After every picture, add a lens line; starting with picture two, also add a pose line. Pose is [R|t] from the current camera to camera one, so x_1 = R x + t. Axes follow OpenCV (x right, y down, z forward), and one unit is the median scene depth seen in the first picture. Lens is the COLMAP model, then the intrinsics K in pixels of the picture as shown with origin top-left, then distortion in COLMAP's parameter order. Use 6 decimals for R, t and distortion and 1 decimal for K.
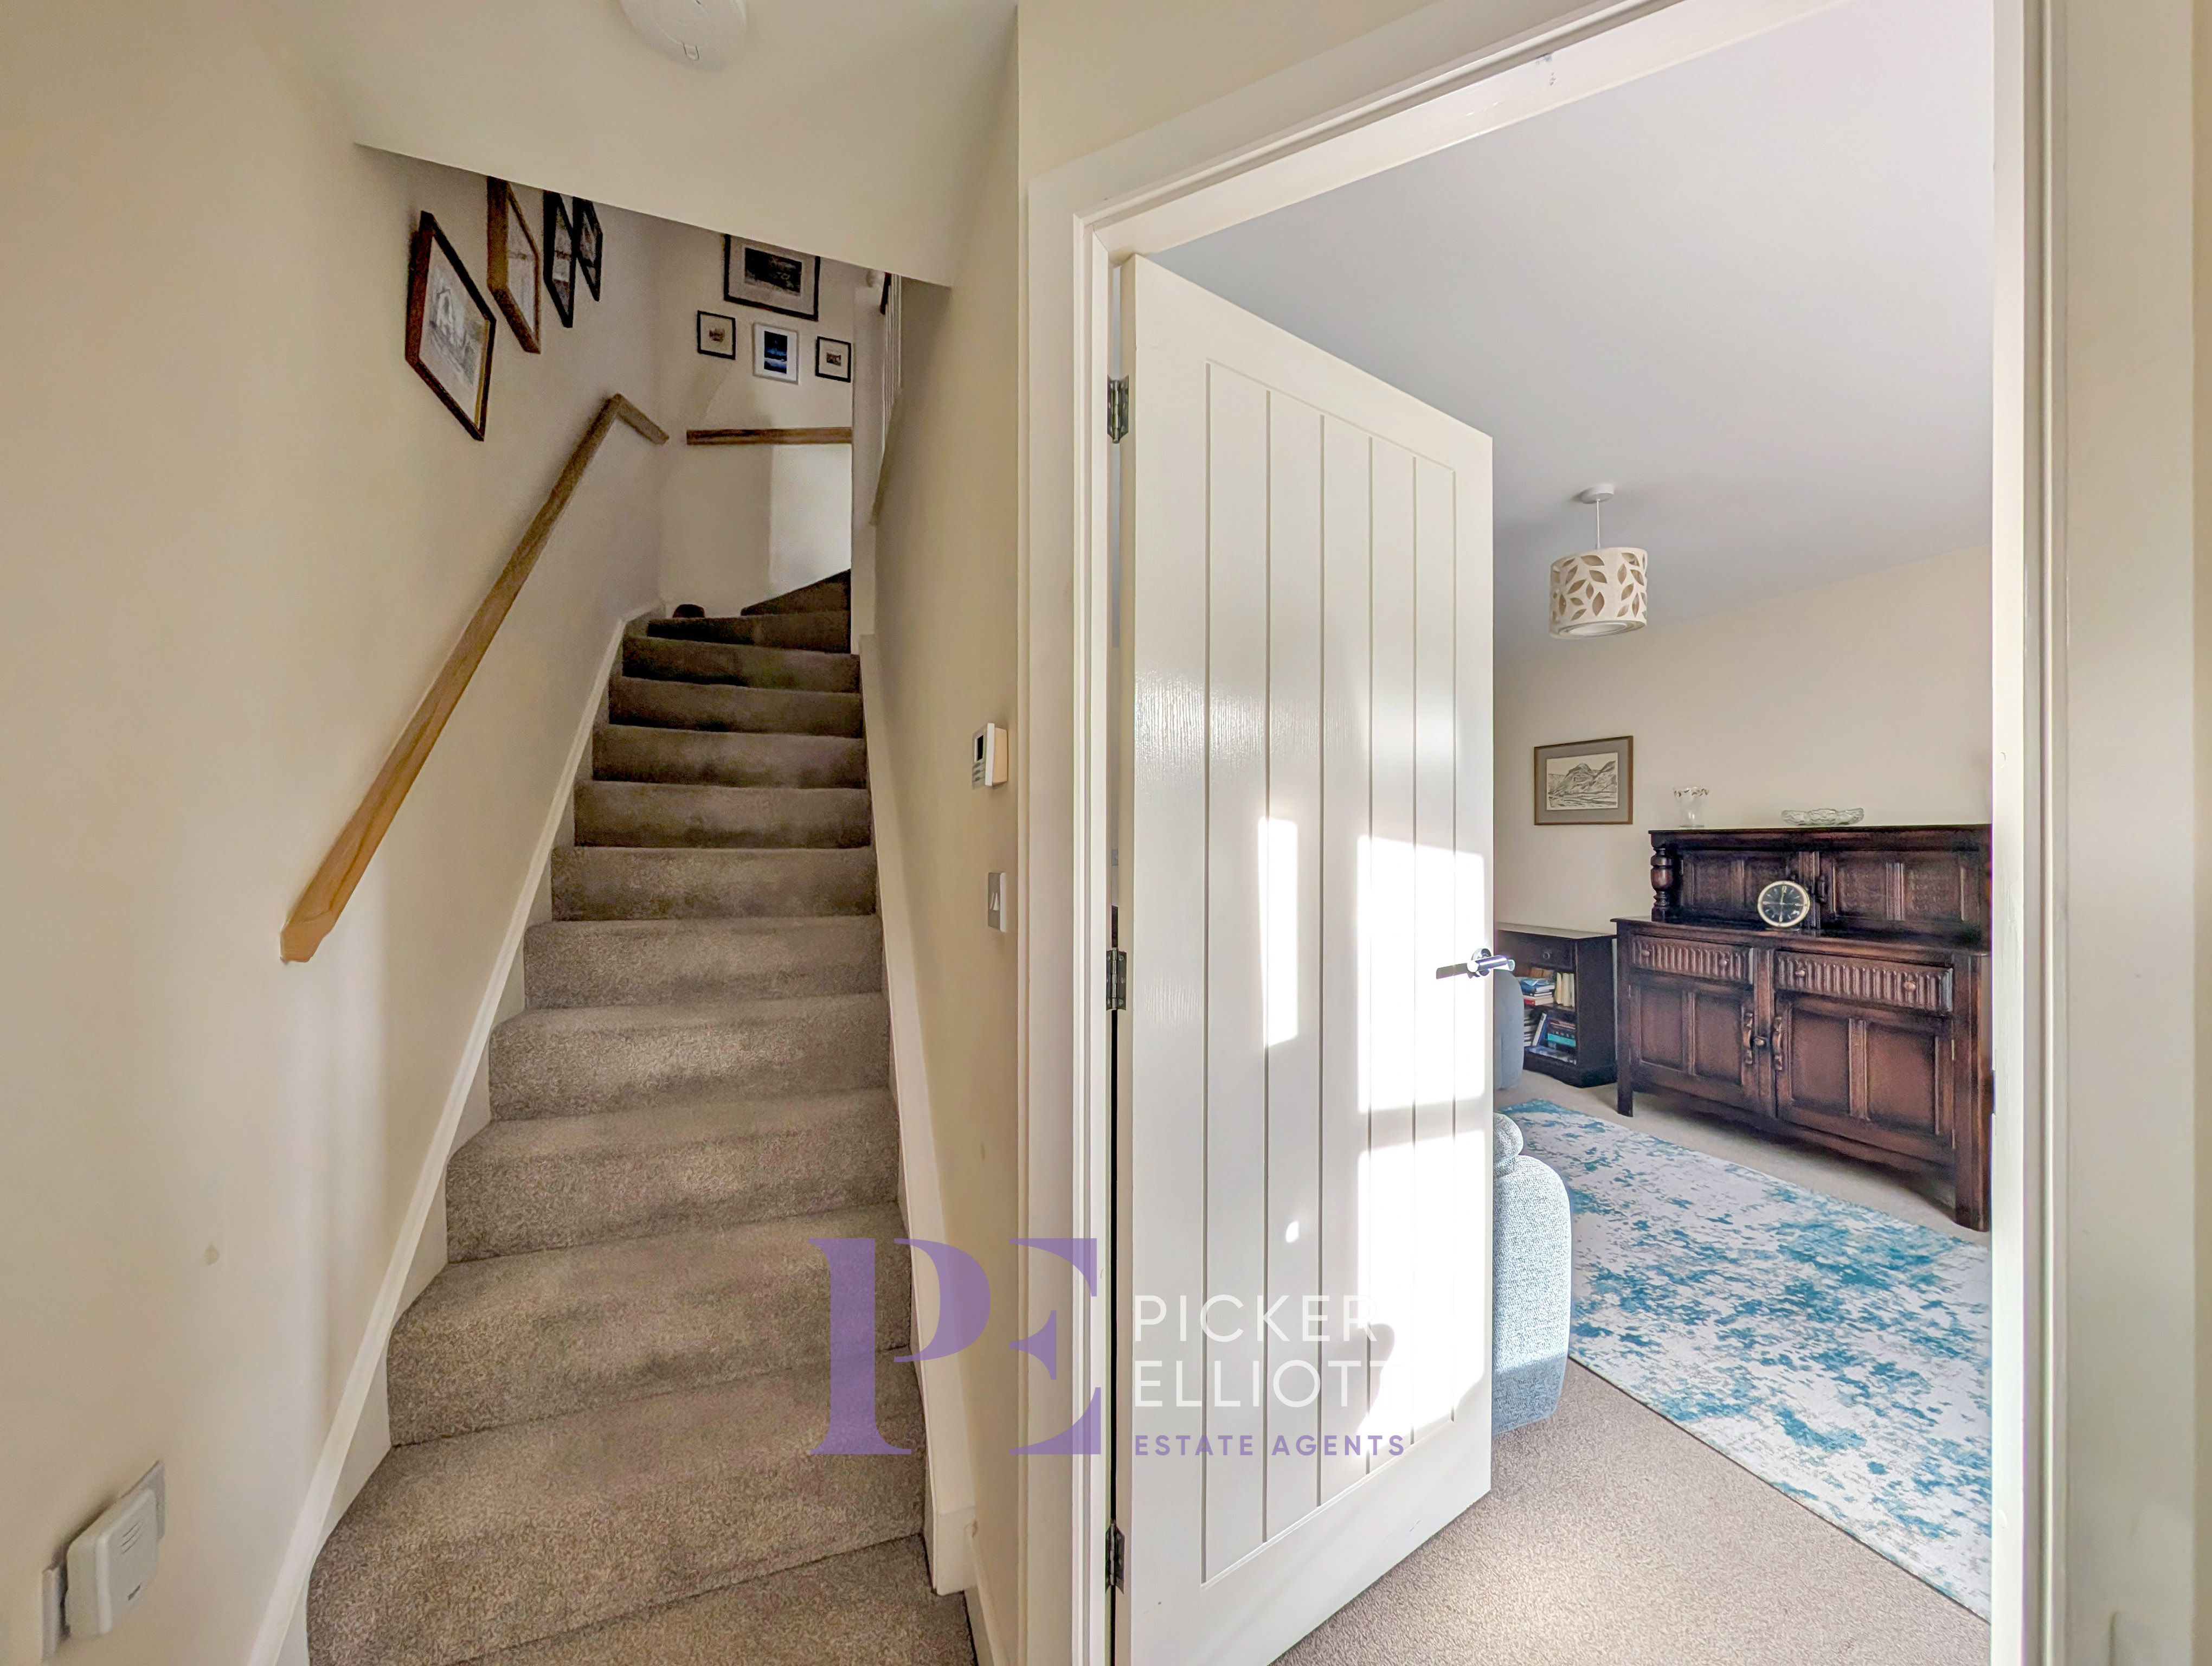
lens RADIAL K [[812.3, 0, 1104.0], [0, 812.3, 845.4], [0, 0, 1]] dist [0.000767, 0.000197]
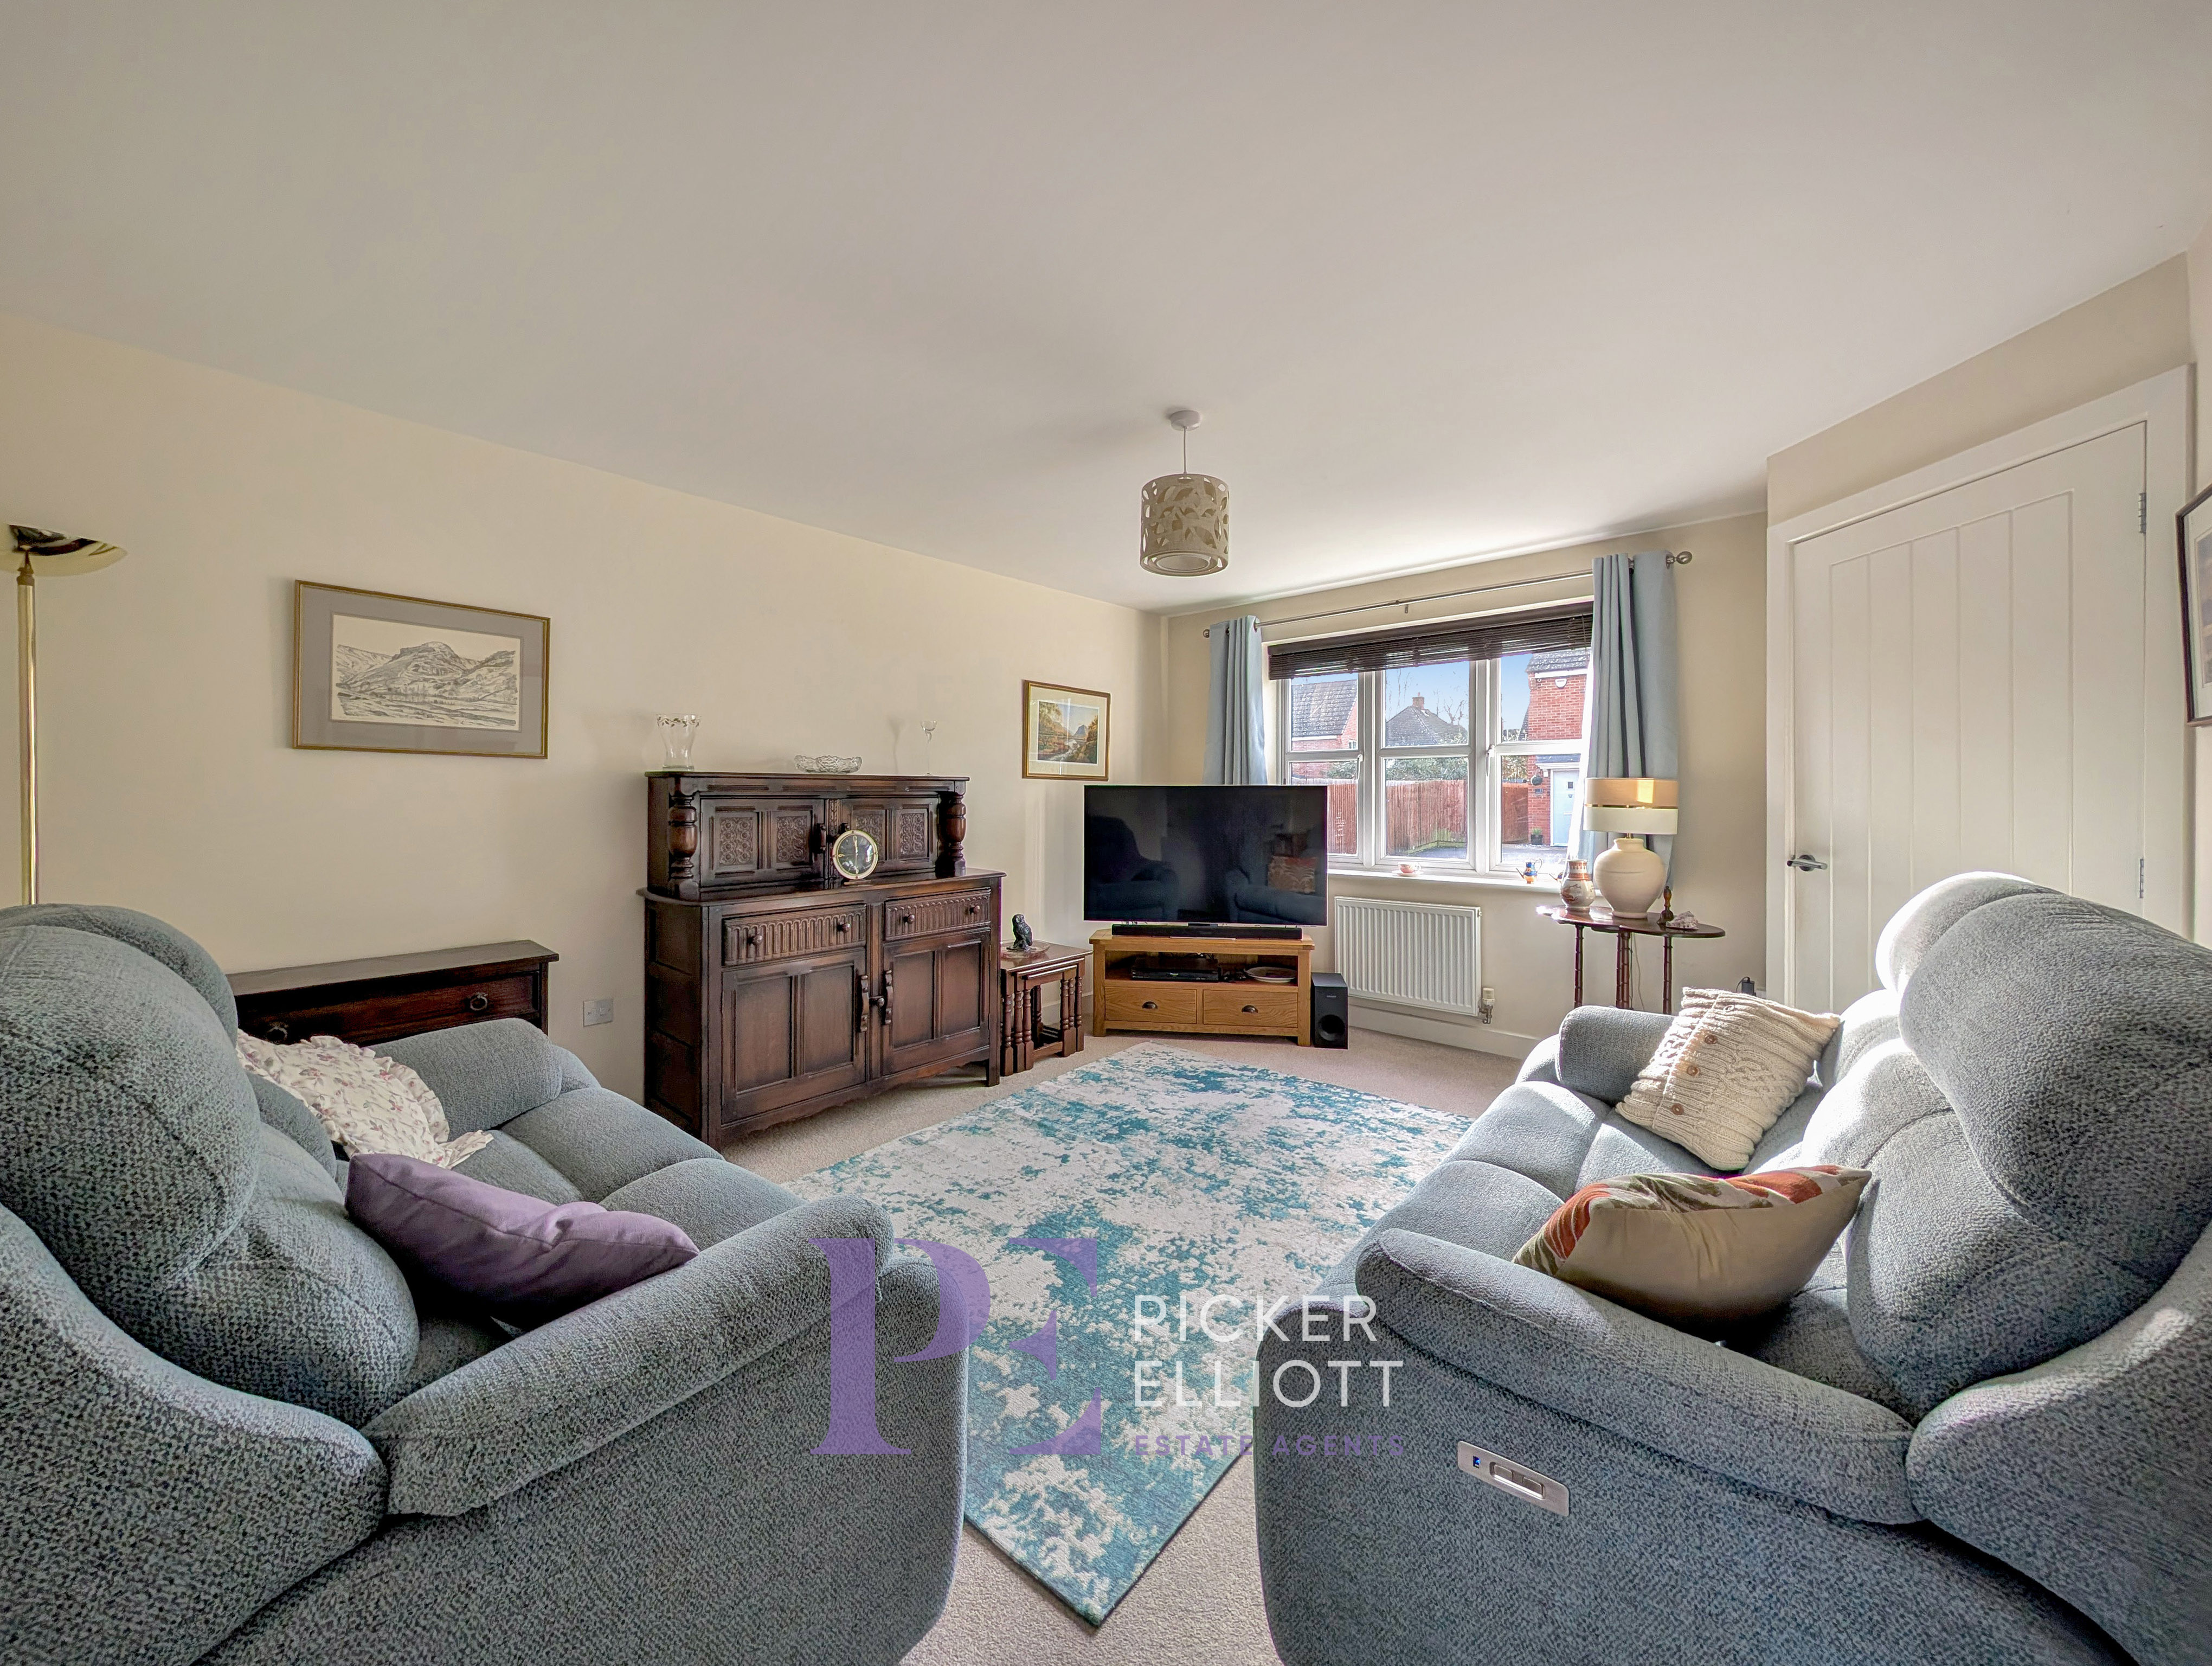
lens RADIAL K [[820.1, 0, 1107.1], [0, 820.1, 792.6], [0, 0, 1]] dist [0.000215, -0.000056]
pose [[-0.476497, -0.001085, 0.879175, -0.151382], [-0.002657, 0.999996, -0.000206, -0.001135], [-0.879172, -0.002434, -0.476498, 1.212553]]
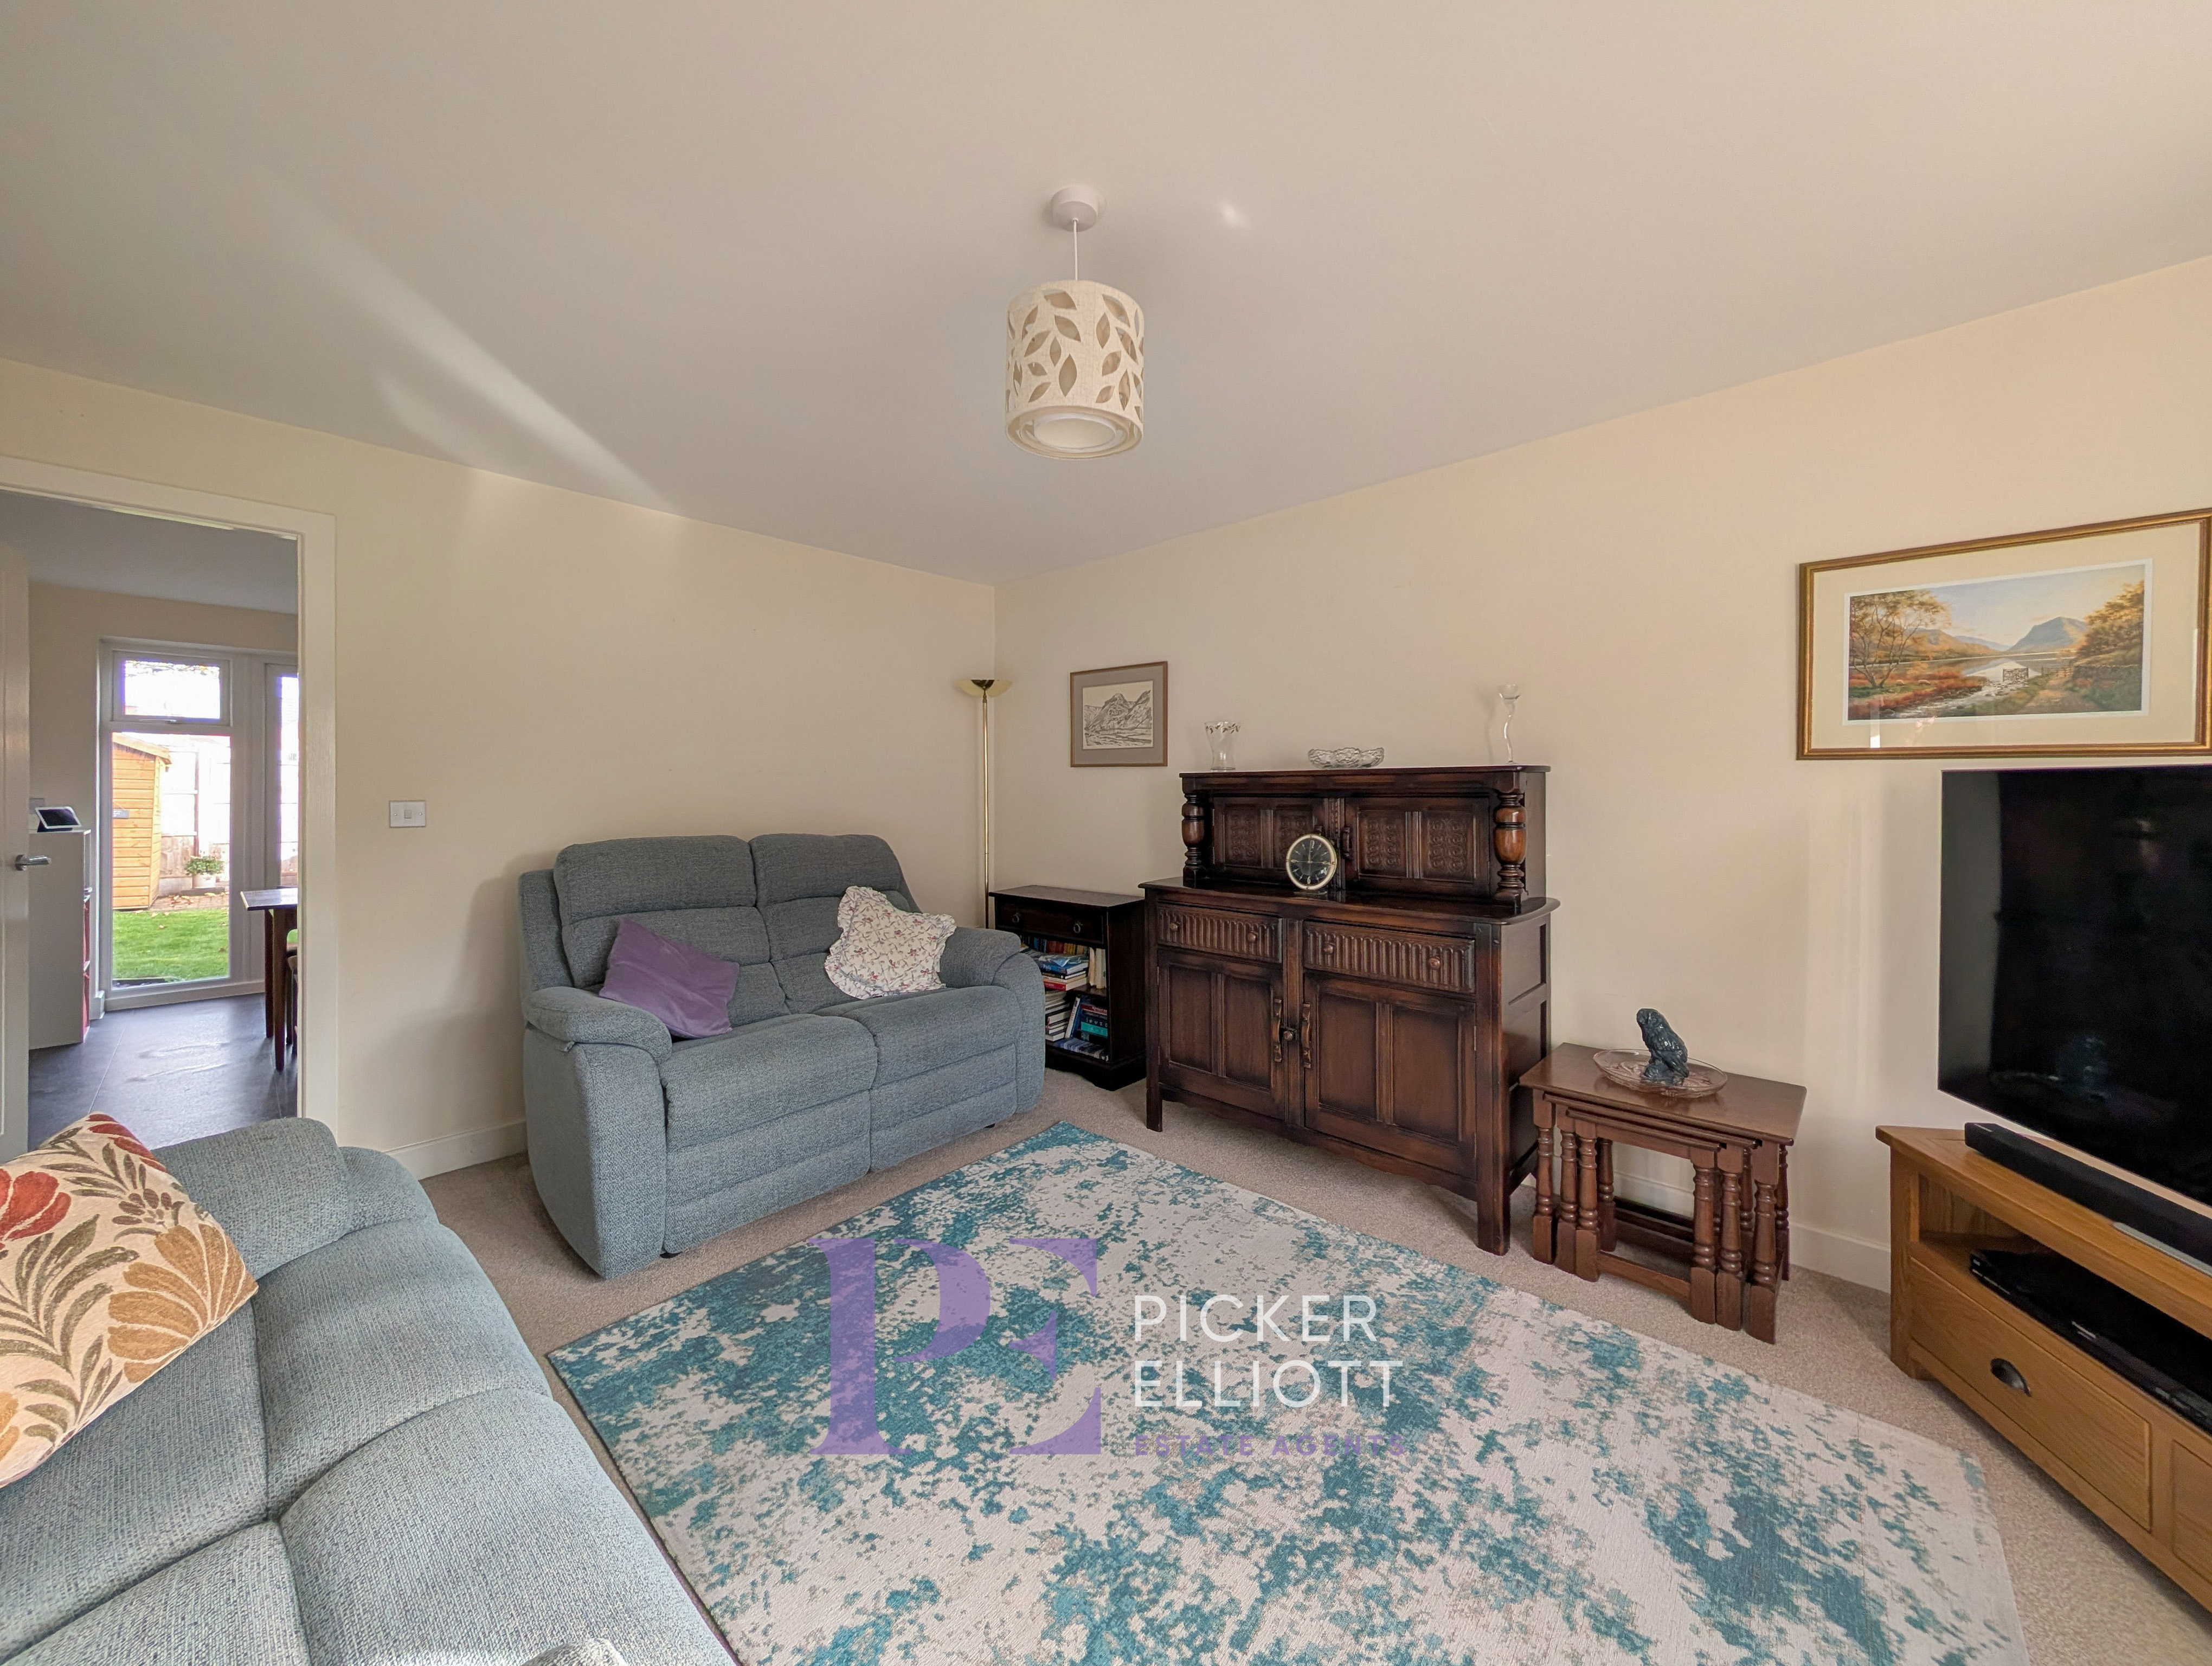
lens RADIAL K [[820.1, 0, 1107.1], [0, 820.1, 792.6], [0, 0, 1]] dist [0.000215, -0.000056]
pose [[0.893700, -0.004308, 0.448644, 0.280459], [0.003219, 0.999990, 0.003191, -0.001941], [-0.448653, -0.001407, 0.893705, 0.352598]]
